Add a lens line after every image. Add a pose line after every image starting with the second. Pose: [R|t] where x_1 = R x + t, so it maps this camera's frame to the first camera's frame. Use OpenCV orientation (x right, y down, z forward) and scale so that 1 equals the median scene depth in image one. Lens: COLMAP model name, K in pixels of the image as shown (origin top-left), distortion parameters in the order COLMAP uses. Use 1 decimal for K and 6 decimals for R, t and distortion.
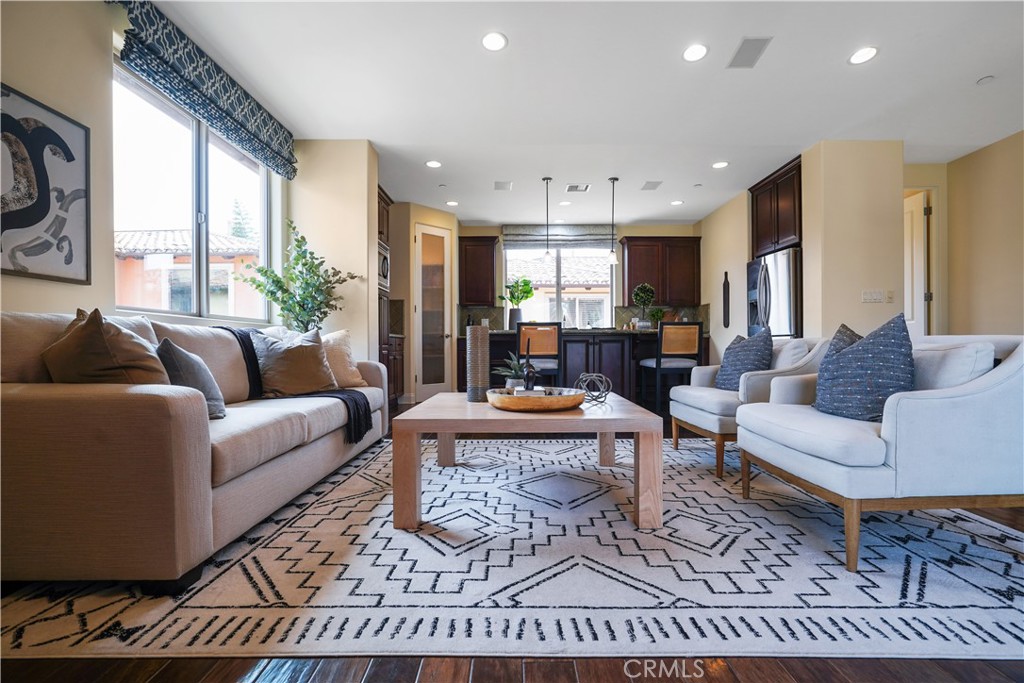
lens RADIAL K [[462.7, 0, 512.0], [0, 462.7, 341.5], [0, 0, 1]] dist [0.000030, 0.000518]
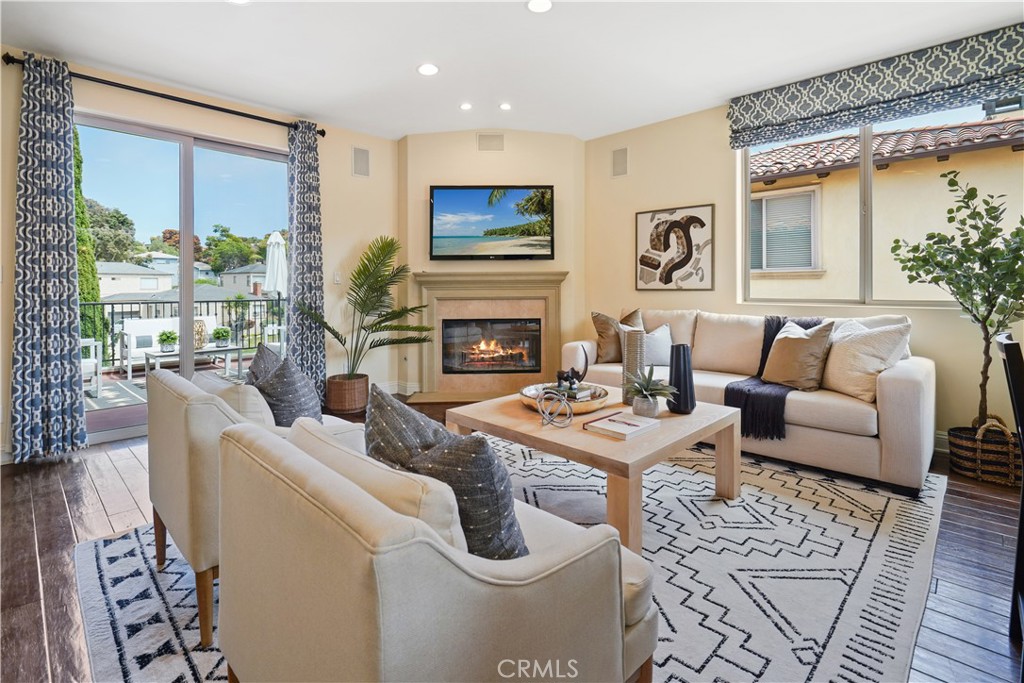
lens RADIAL K [[482.8, 0, 508.0], [0, 482.8, 288.5], [0, 0, 1]] dist [-0.000241, -0.000164]
pose [[-0.699621, 0.010429, -0.714438, 0.992901], [0.013312, 0.999910, 0.001561, -0.145908], [0.714391, -0.008419, -0.699697, 1.752662]]
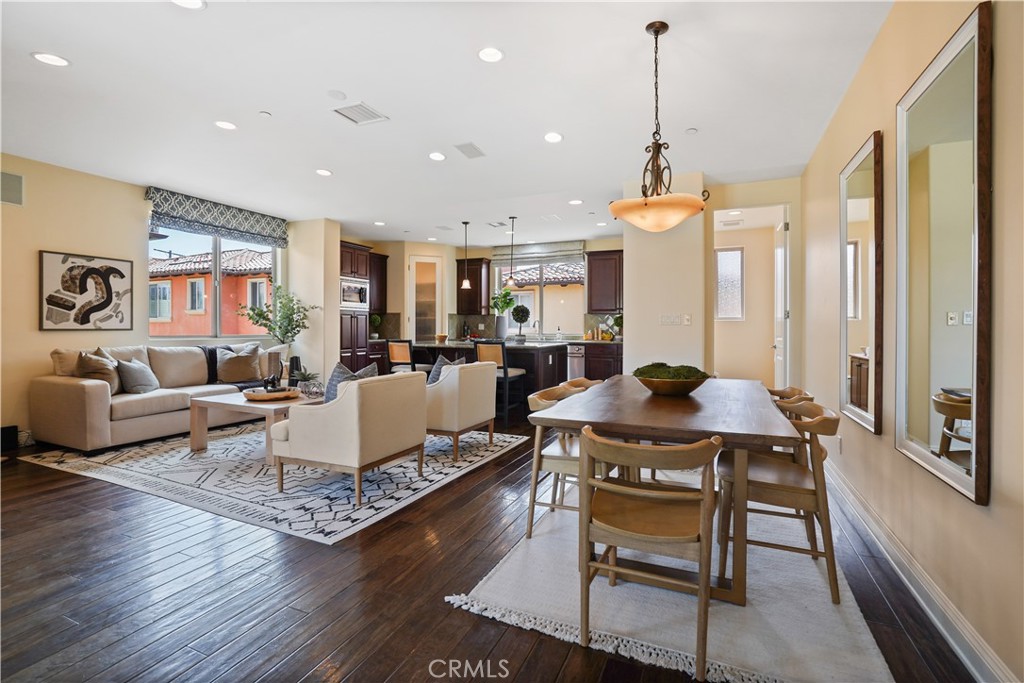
lens RADIAL K [[474.2, 0, 510.3], [0, 474.2, 330.8], [0, 0, 1]] dist [-0.000534, 0.000210]
pose [[0.903685, 0.014970, -0.427937, 1.756346], [-0.008212, 0.999811, 0.017633, -0.177721], [0.428120, -0.012420, 0.903637, -0.306094]]
